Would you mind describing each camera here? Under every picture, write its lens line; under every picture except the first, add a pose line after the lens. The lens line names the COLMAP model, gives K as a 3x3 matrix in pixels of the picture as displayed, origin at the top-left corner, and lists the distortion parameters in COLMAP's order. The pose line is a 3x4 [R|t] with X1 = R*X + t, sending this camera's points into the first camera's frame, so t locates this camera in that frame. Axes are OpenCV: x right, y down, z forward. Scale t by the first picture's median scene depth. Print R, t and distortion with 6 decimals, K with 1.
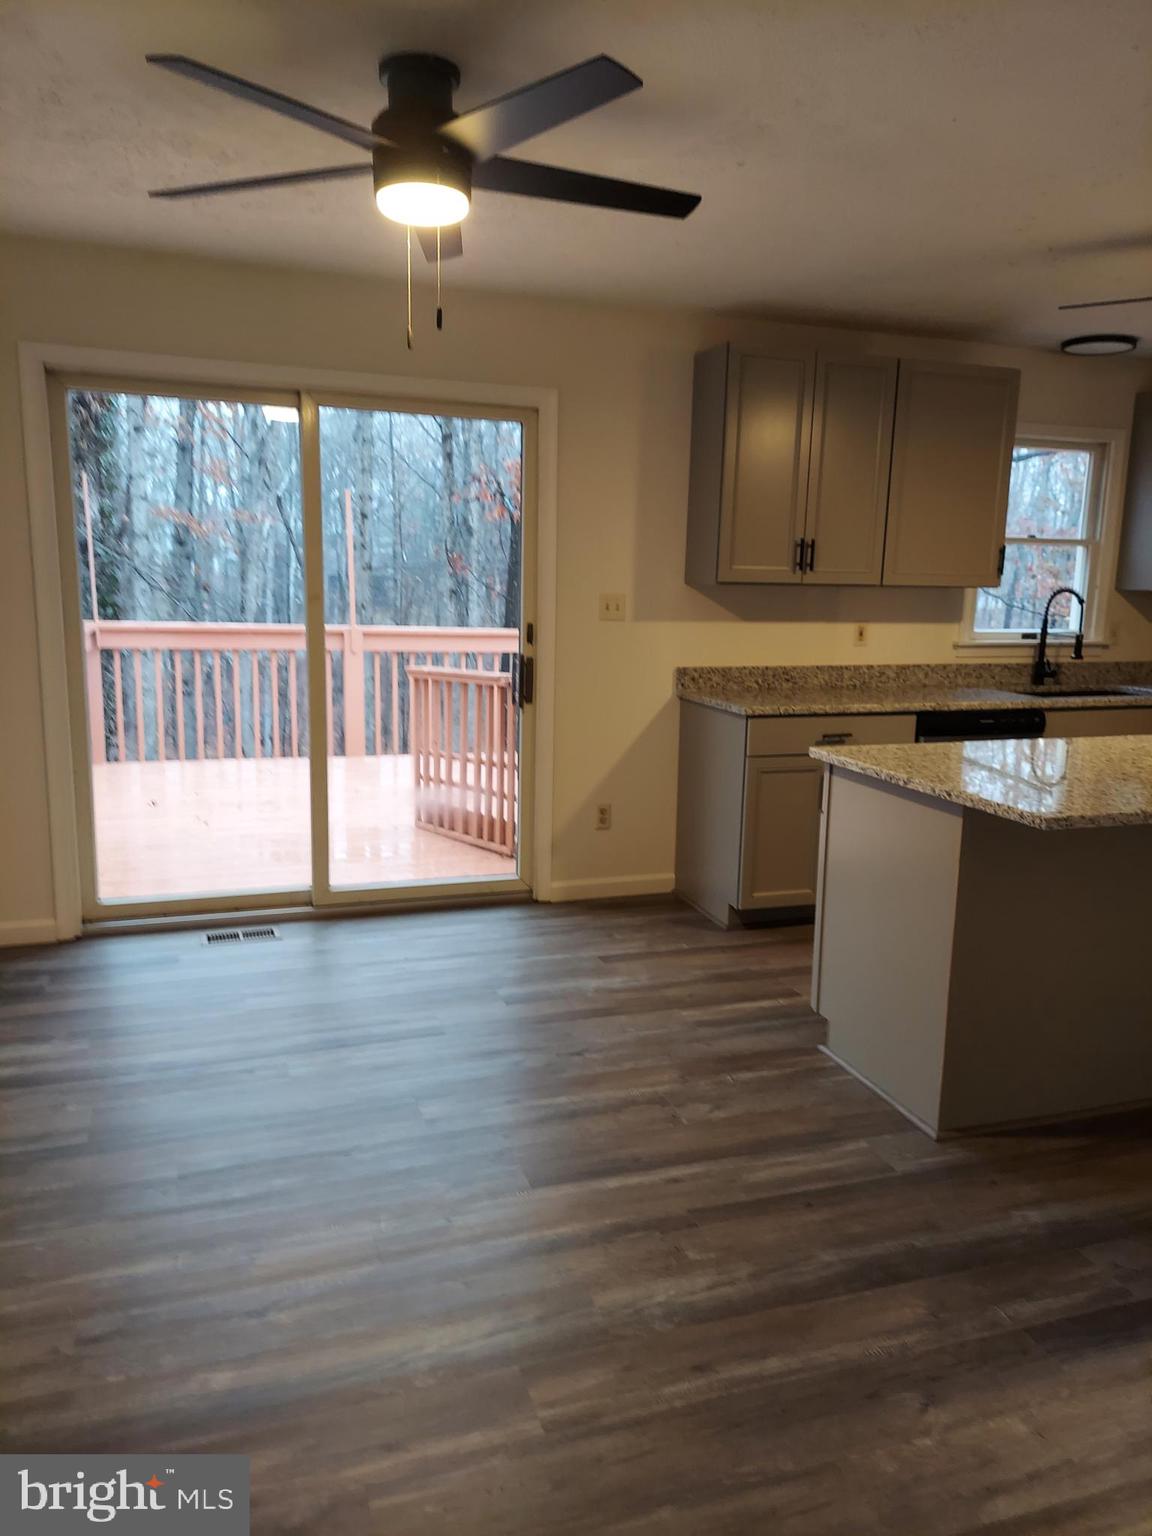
lens RADIAL K [[1094.8, 0, 576.0], [0, 1094.8, 768.0], [0, 0, 1]] dist [0.107990, -0.131656]
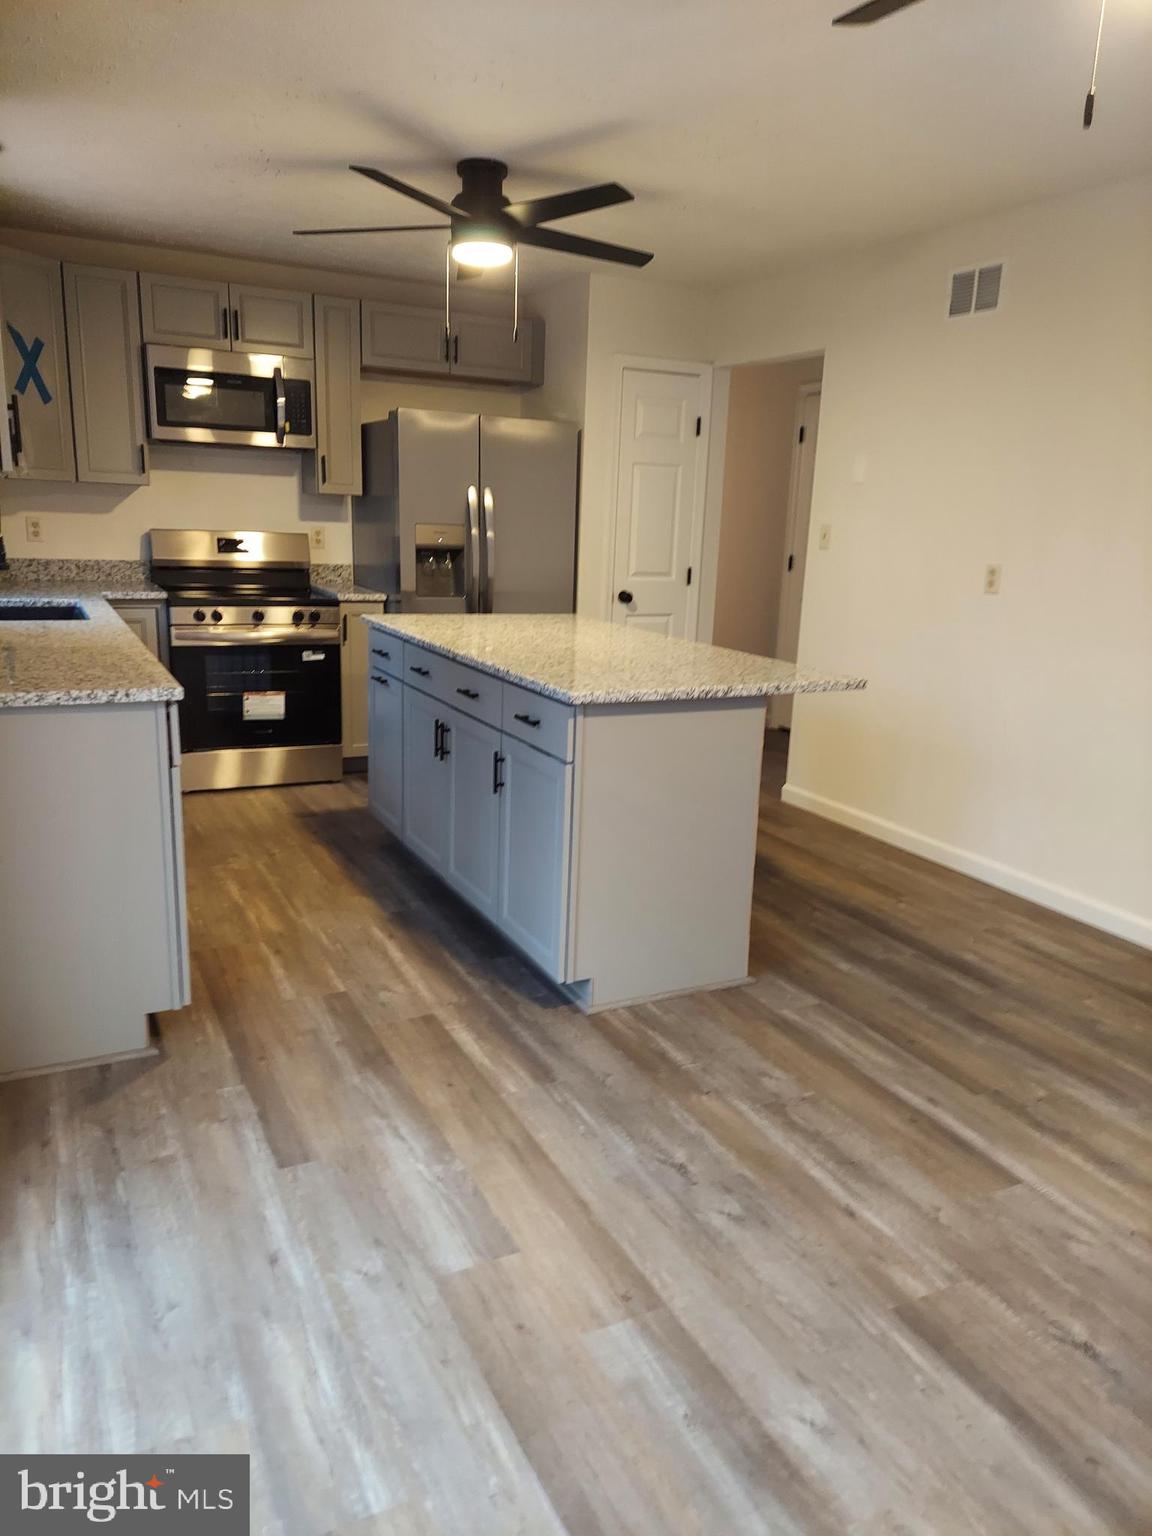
lens RADIAL K [[1094.5, 0, 579.3], [0, 1094.5, 771.3], [0, 0, 1]] dist [0.106993, -0.136647]
pose [[-0.138501, -0.257514, 0.956297, -0.536051], [0.134922, 0.951694, 0.275815, -0.170035], [-0.981129, 0.167227, -0.097066, 0.954145]]
